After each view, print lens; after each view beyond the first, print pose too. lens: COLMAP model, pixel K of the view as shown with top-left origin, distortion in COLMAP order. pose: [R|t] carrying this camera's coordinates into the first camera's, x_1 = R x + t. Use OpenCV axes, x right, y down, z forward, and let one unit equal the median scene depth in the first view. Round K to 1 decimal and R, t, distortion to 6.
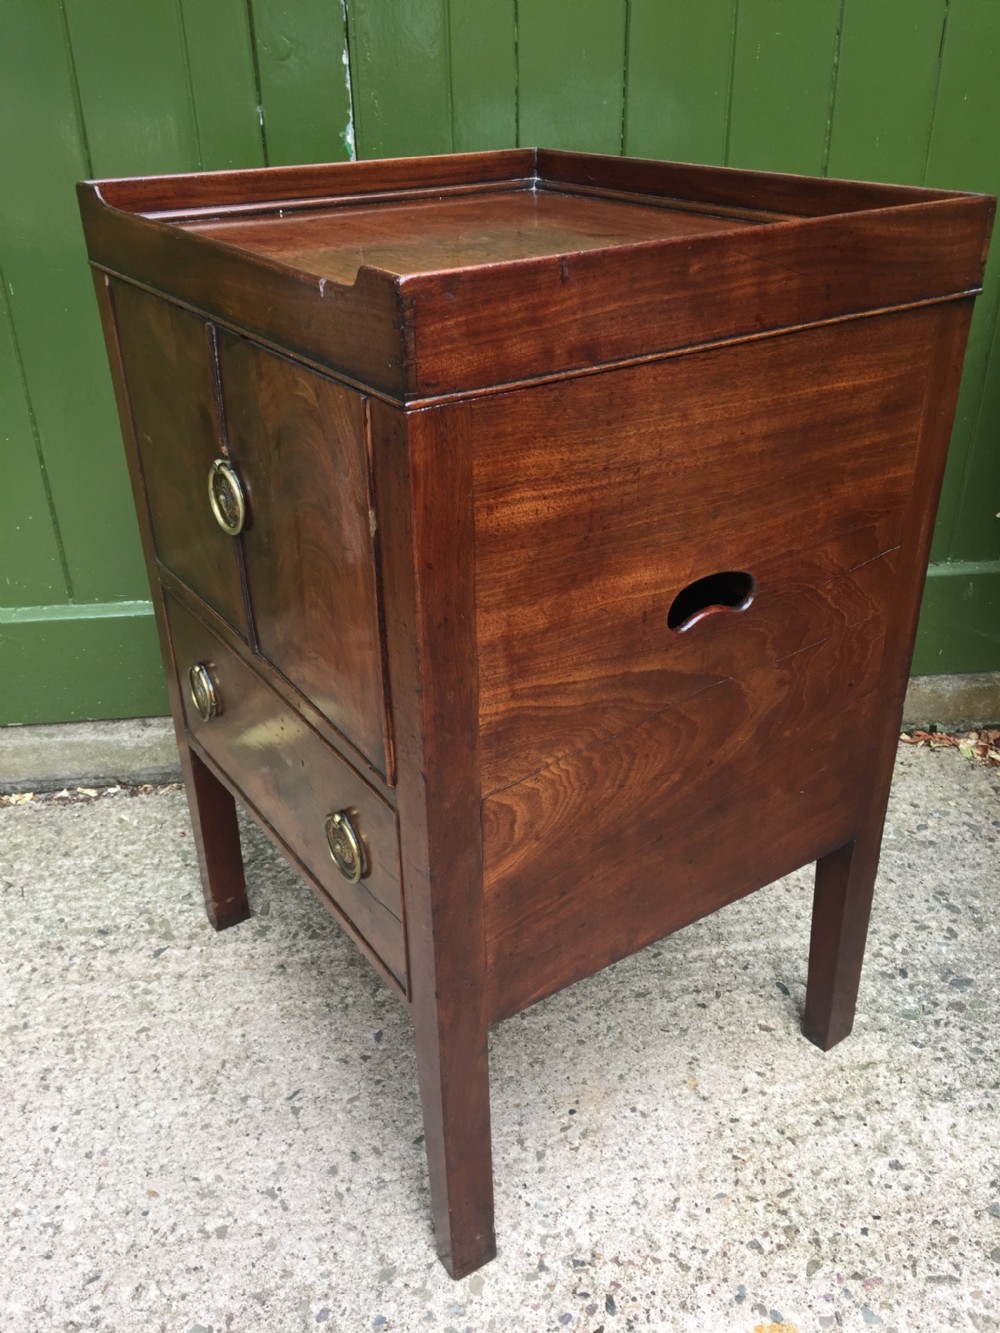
lens RADIAL K [[1137.6, 0, 499.6], [0, 1137.6, 670.5], [0, 0, 1]] dist [0.074565, -0.108995]
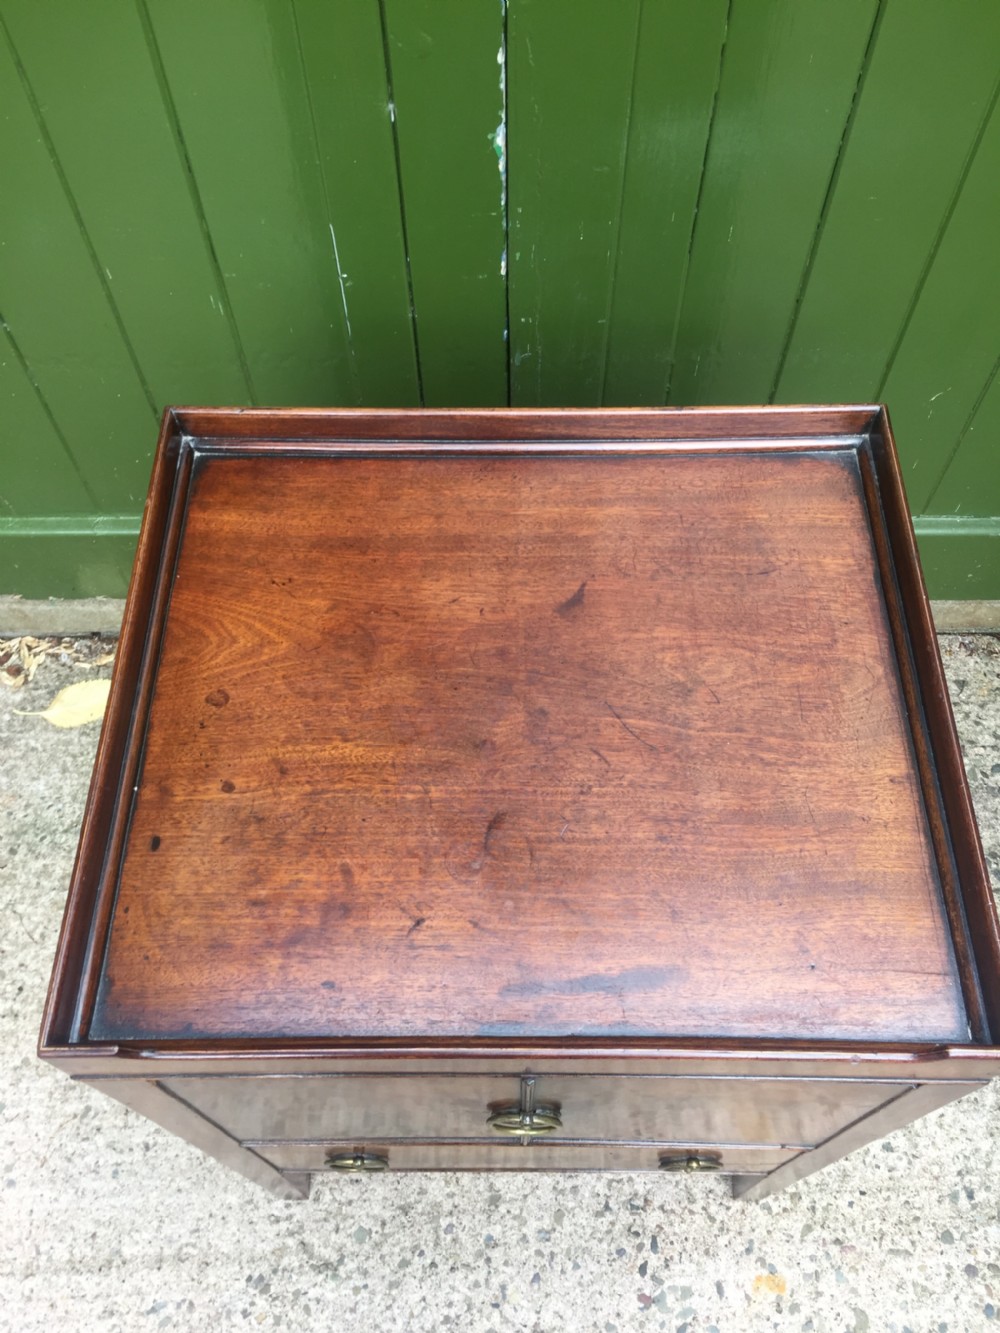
lens RADIAL K [[1137.6, 0, 498.1], [0, 1137.6, 649.0], [0, 0, 1]] dist [0.074565, -0.108995]
pose [[0.995764, 0.081824, -0.041946, -0.079774], [-0.047726, 0.849858, 0.524847, -0.676817], [0.078593, -0.520621, 0.850163, 0.152790]]
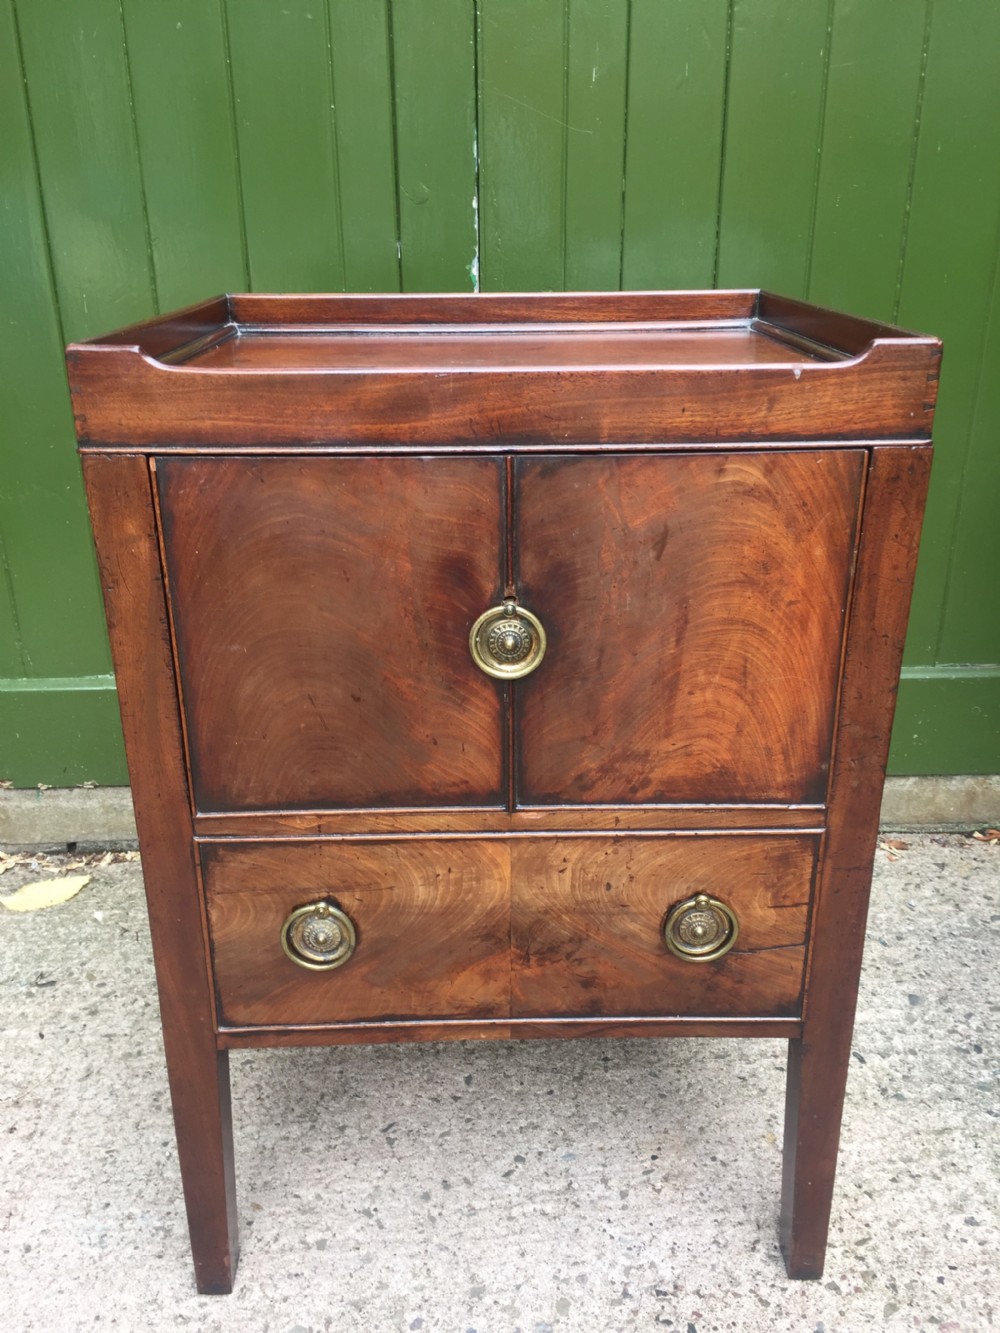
lens RADIAL K [[1137.6, 0, 499.4], [0, 1137.6, 670.2], [0, 0, 1]] dist [0.074565, -0.108995]
pose [[0.997864, 0.032893, -0.056436, -0.032890], [-0.039398, 0.992192, -0.118336, 0.076649], [0.052103, 0.120307, 0.991369, -0.094923]]
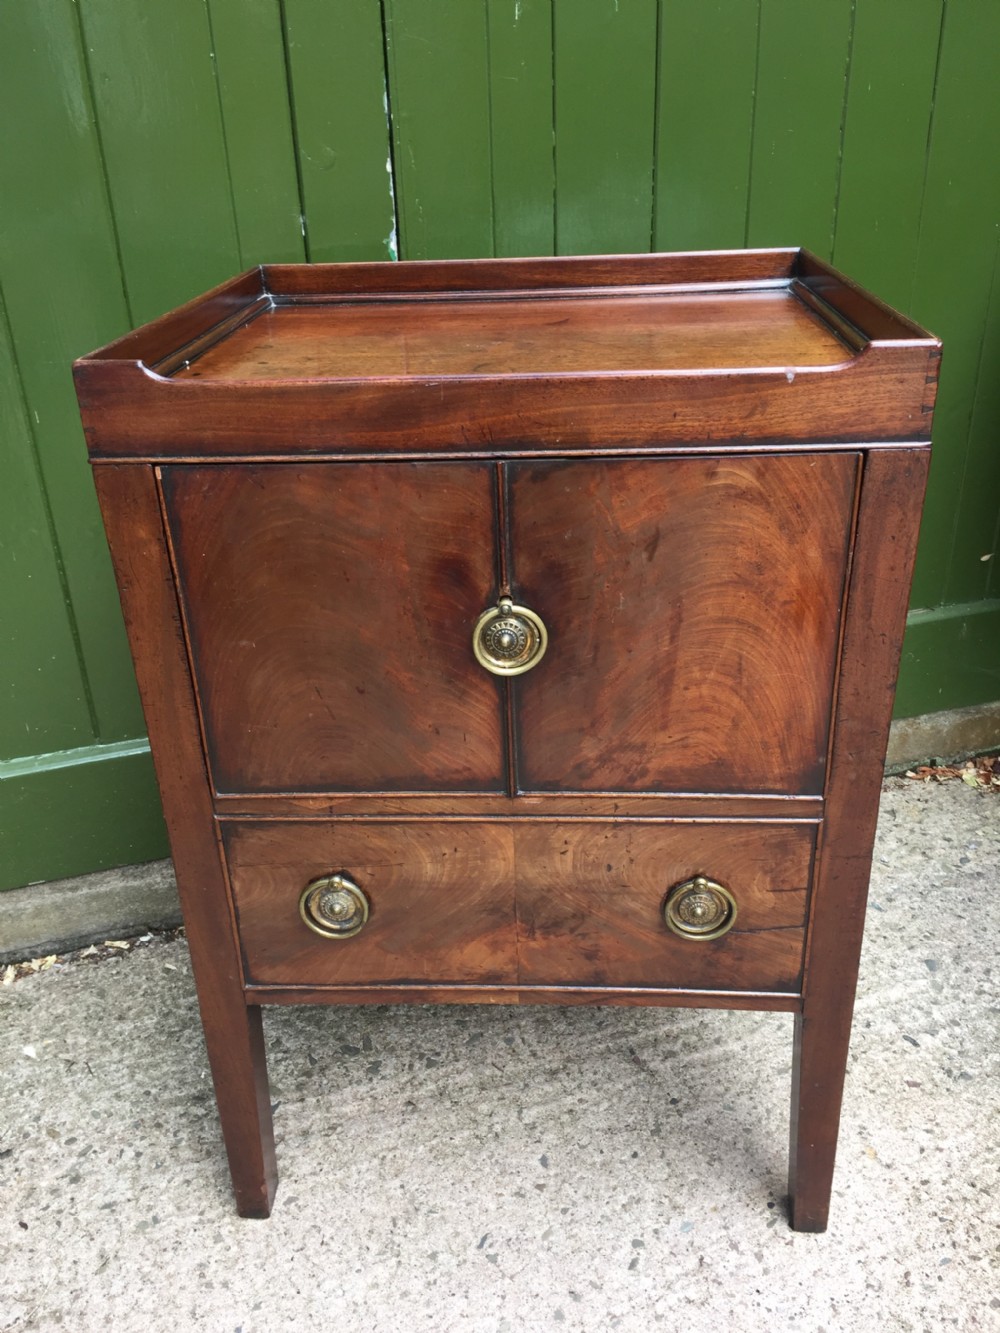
lens RADIAL K [[1137.6, 0, 494.9], [0, 1137.6, 672.6], [0, 0, 1]] dist [0.074565, -0.108995]
pose [[0.977909, -0.107249, 0.179418, -0.299829], [0.116093, 0.992452, -0.039509, -0.056702], [-0.173827, 0.059465, 0.982979, 0.045618]]
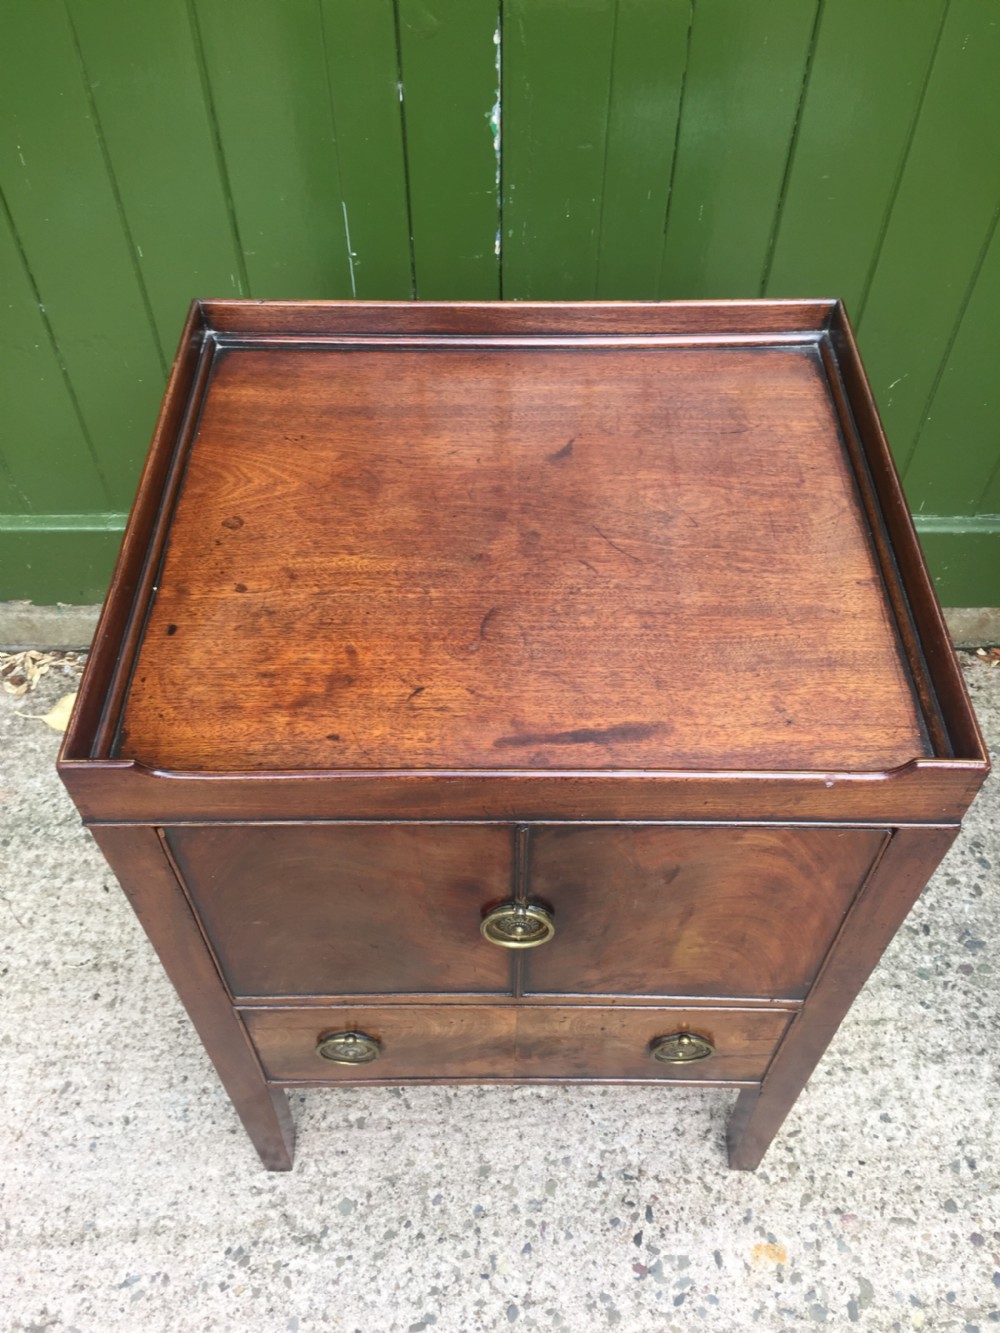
lens RADIAL K [[1137.6, 0, 501.9], [0, 1137.6, 664.0], [0, 0, 1]] dist [0.074565, -0.108995]
pose [[0.996050, 0.078859, -0.040820, -0.061747], [-0.057529, 0.923259, 0.379847, -0.471409], [0.067641, -0.375998, 0.924148, -0.011744]]
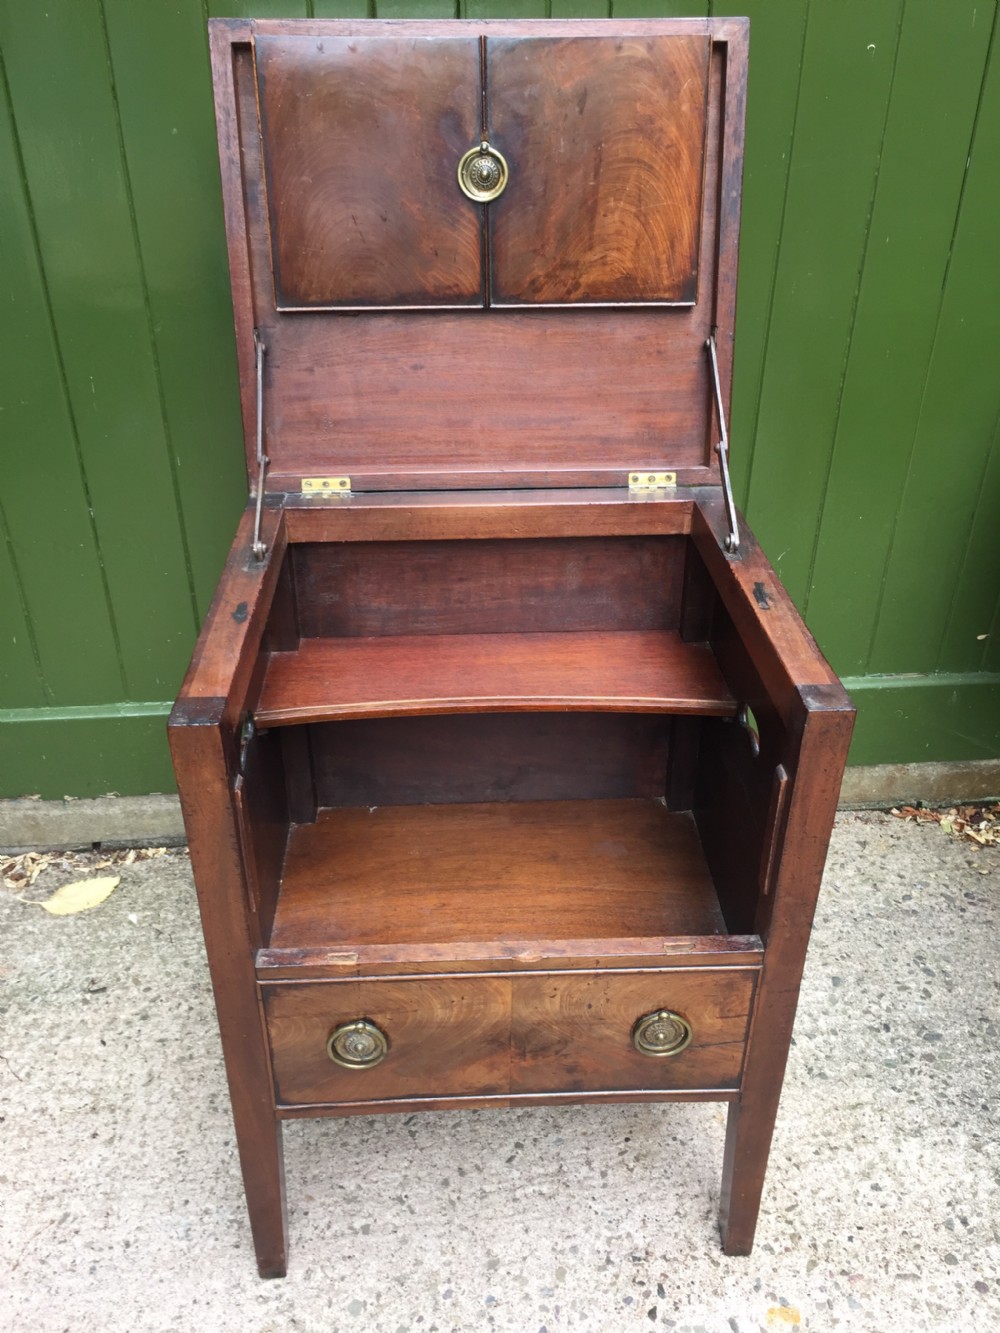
lens RADIAL K [[1137.6, 0, 498.9], [0, 1137.6, 670.9], [0, 0, 1]] dist [0.074565, -0.108995]
pose [[0.999771, 0.021013, 0.004030, -0.098488], [-0.021160, 0.998933, 0.041061, -0.194810], [-0.003162, -0.041137, 0.999149, -0.273245]]
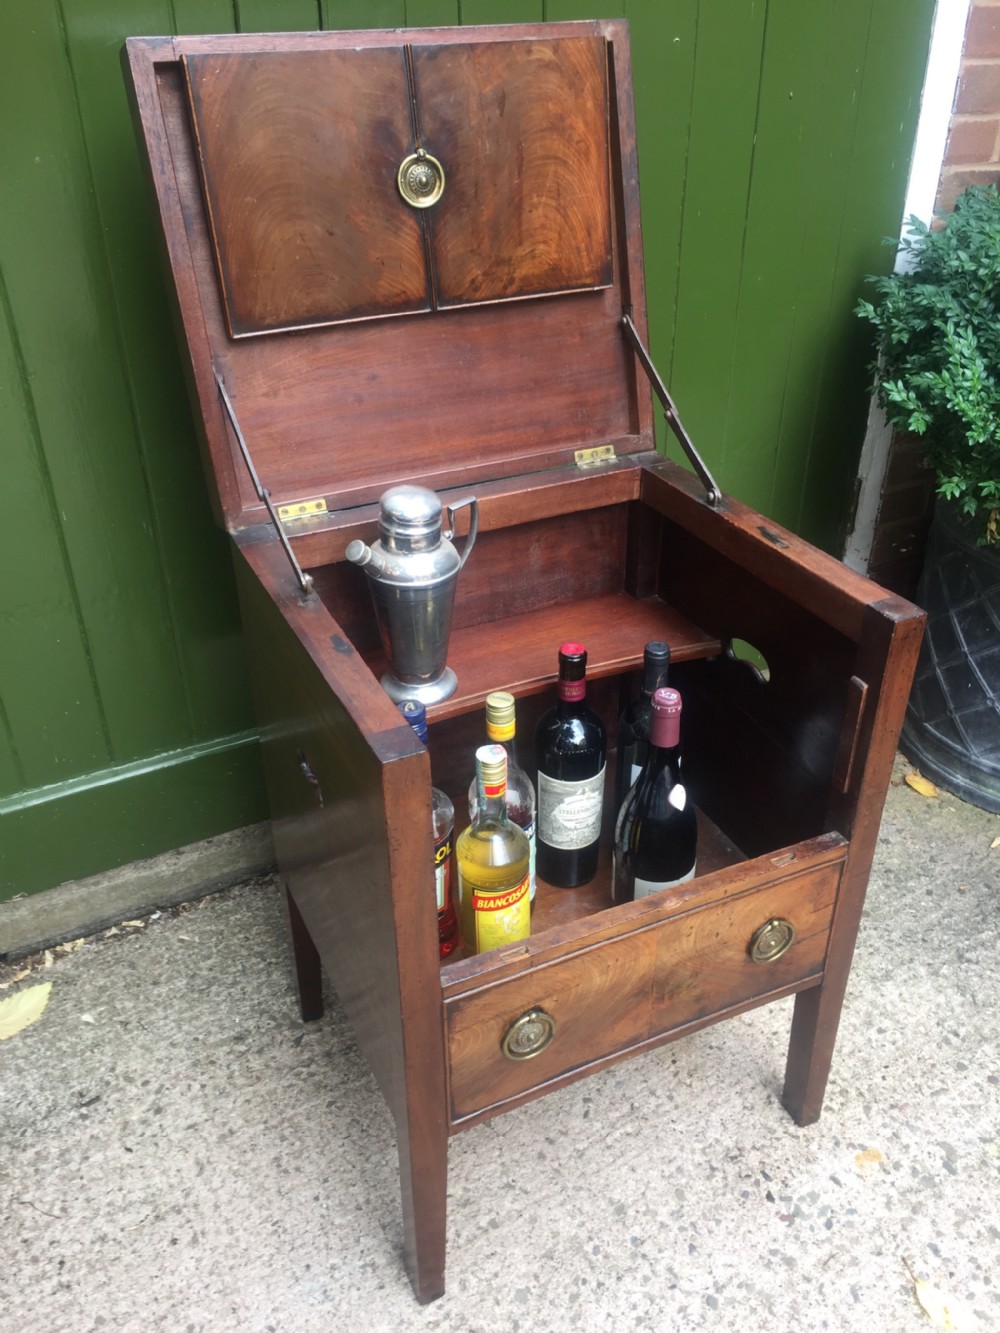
lens RADIAL K [[1137.6, 0, 490.4], [0, 1137.6, 671.6], [0, 0, 1]] dist [0.074565, -0.108995]
pose [[0.926504, -0.190743, 0.324358, -0.514281], [0.175718, 0.981557, 0.075291, -0.230499], [-0.332737, -0.012762, 0.942933, -0.242076]]
